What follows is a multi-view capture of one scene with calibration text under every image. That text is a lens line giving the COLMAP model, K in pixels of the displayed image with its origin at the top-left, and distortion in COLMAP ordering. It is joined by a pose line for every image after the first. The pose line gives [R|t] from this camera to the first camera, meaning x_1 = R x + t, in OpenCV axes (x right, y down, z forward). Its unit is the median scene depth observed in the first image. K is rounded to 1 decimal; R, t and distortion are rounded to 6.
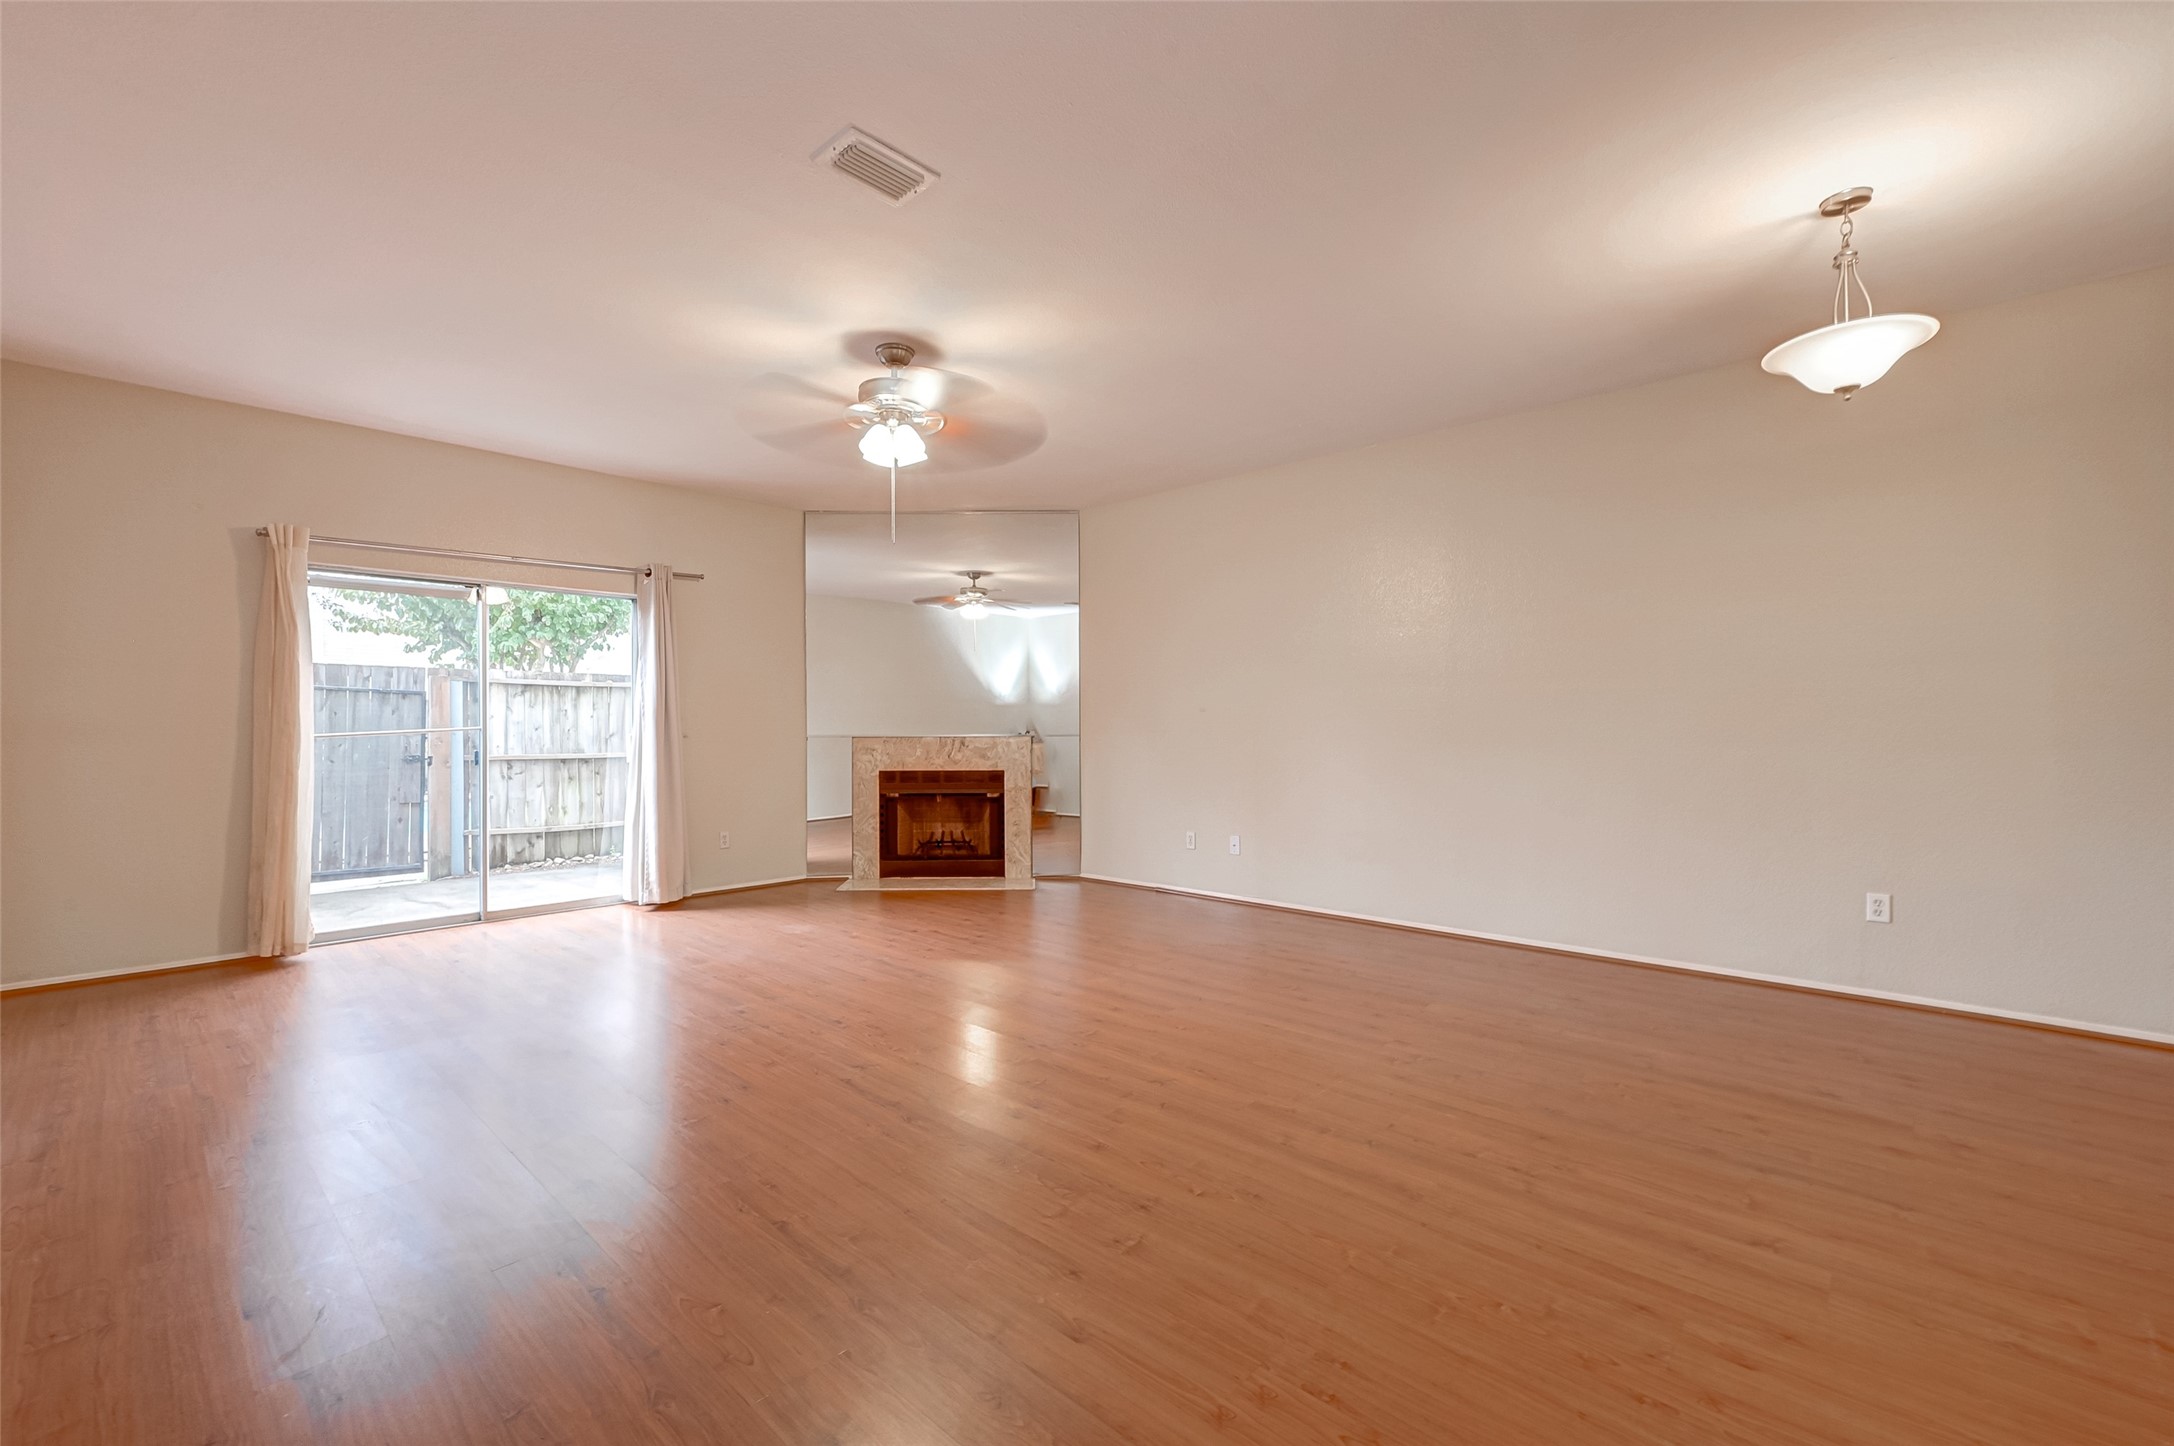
lens RADIAL K [[878.3, 0, 1026.9], [0, 878.3, 724.6], [0, 0, 1]] dist [-0.000097, -0.000141]
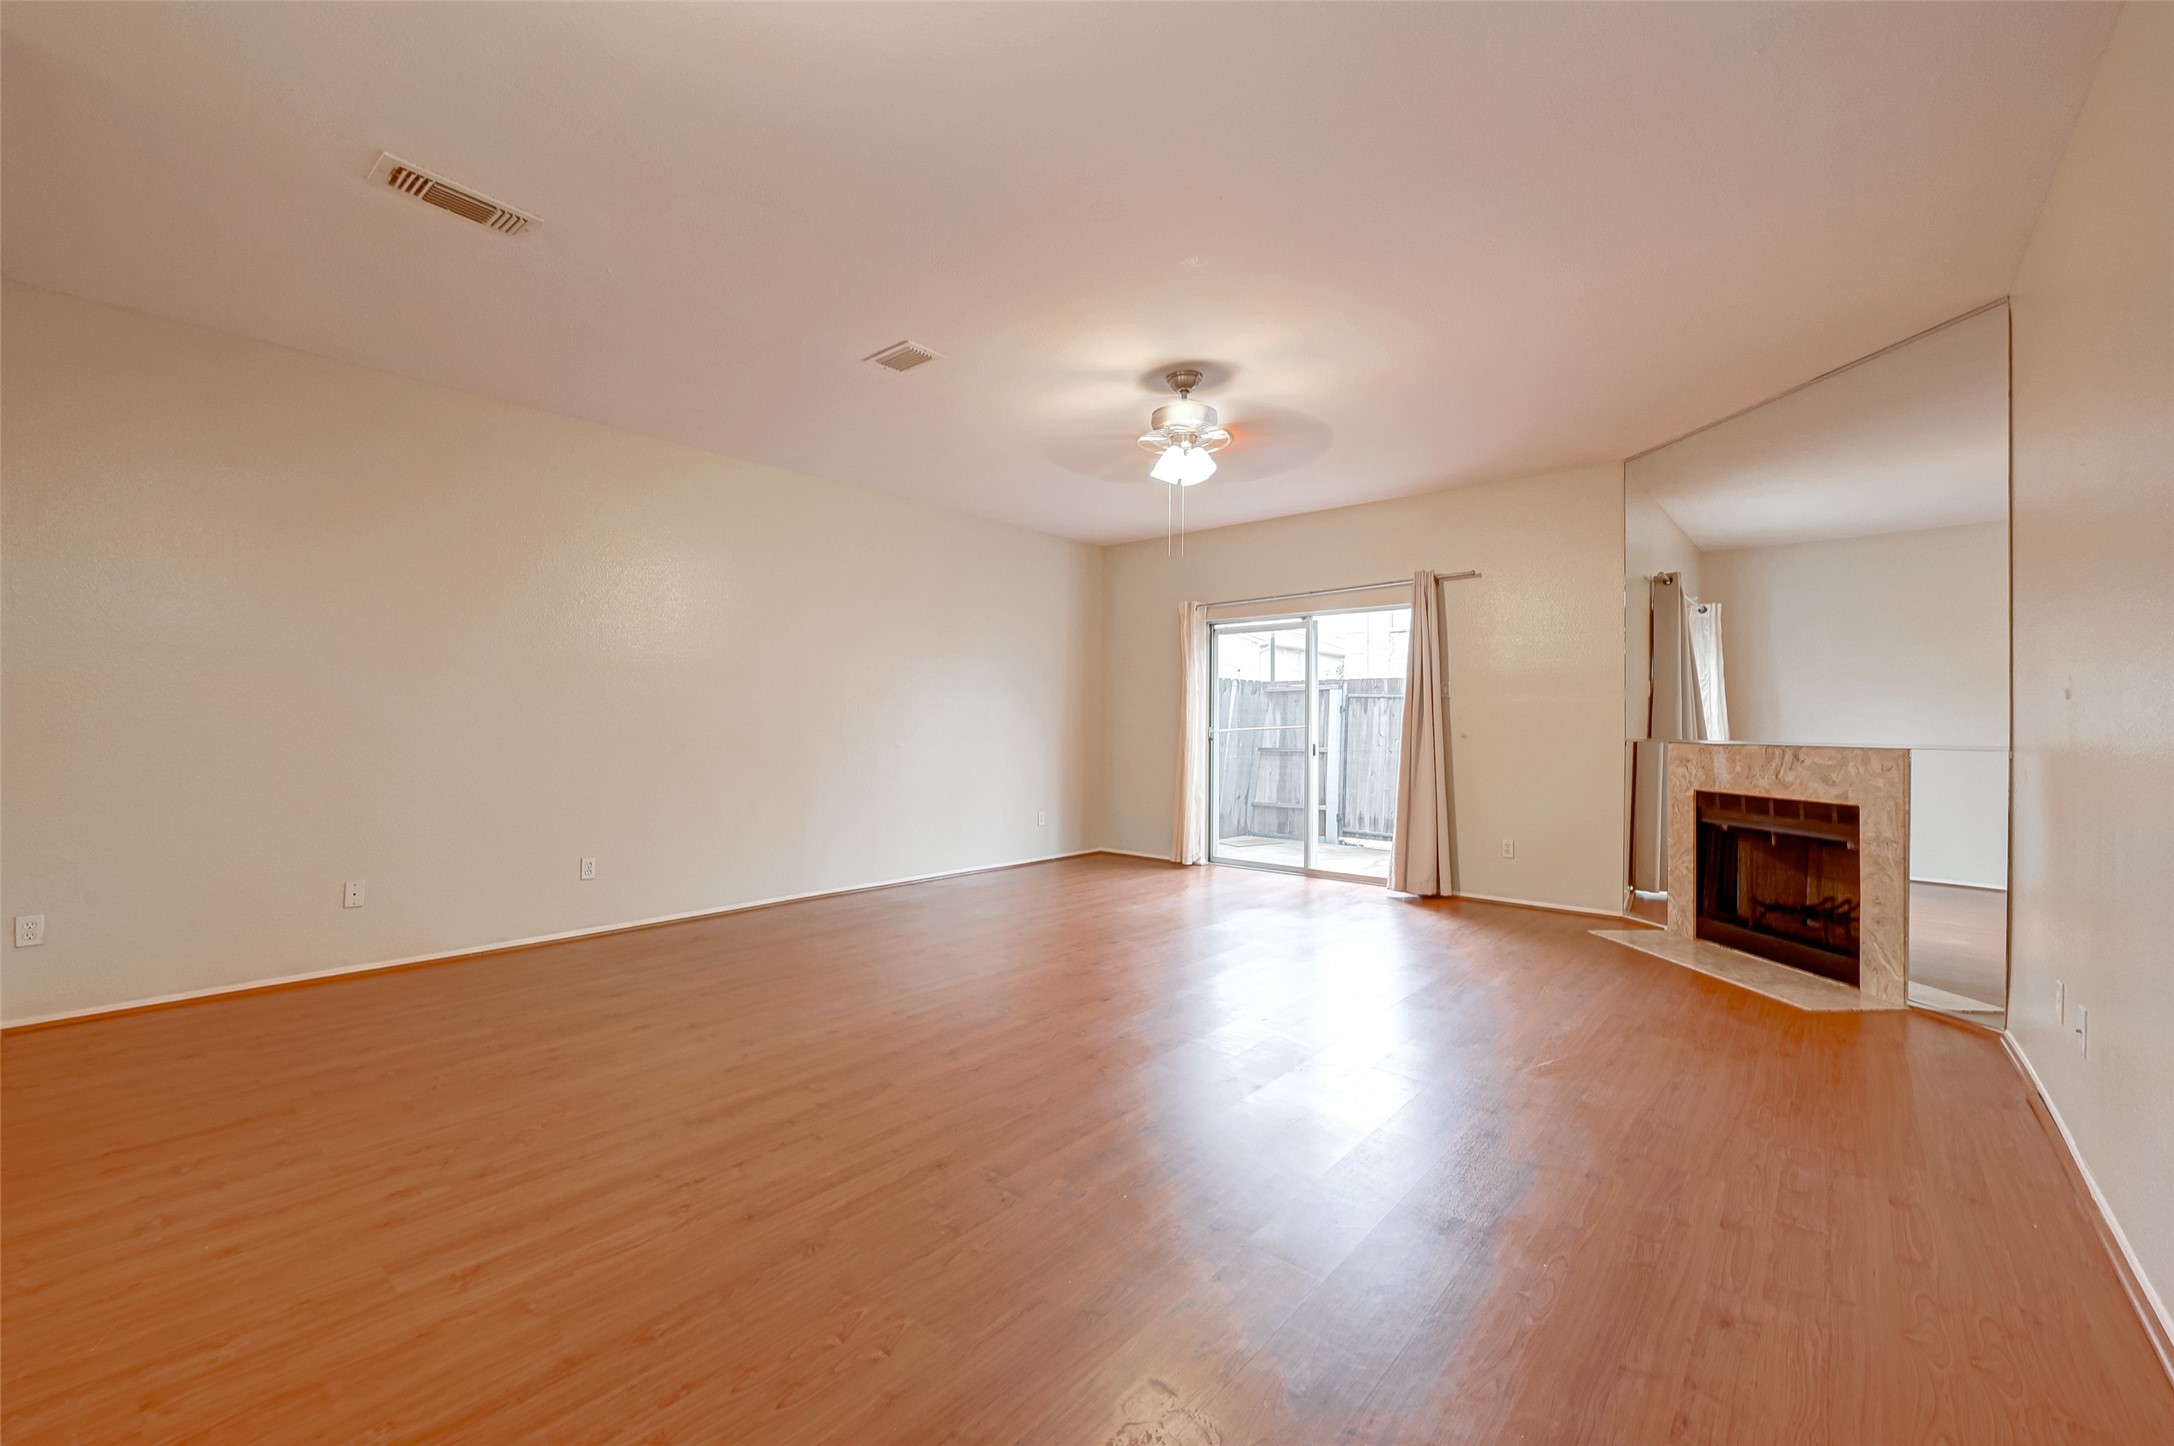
lens RADIAL K [[887.4, 0, 1087.0], [0, 887.4, 723.0], [0, 0, 1]] dist [-0.000609, -0.000054]
pose [[0.080656, 0.001725, -0.996740, 0.921736], [-0.004663, 0.999988, 0.001353, -0.001831], [0.996731, 0.004539, 0.080663, 0.792231]]
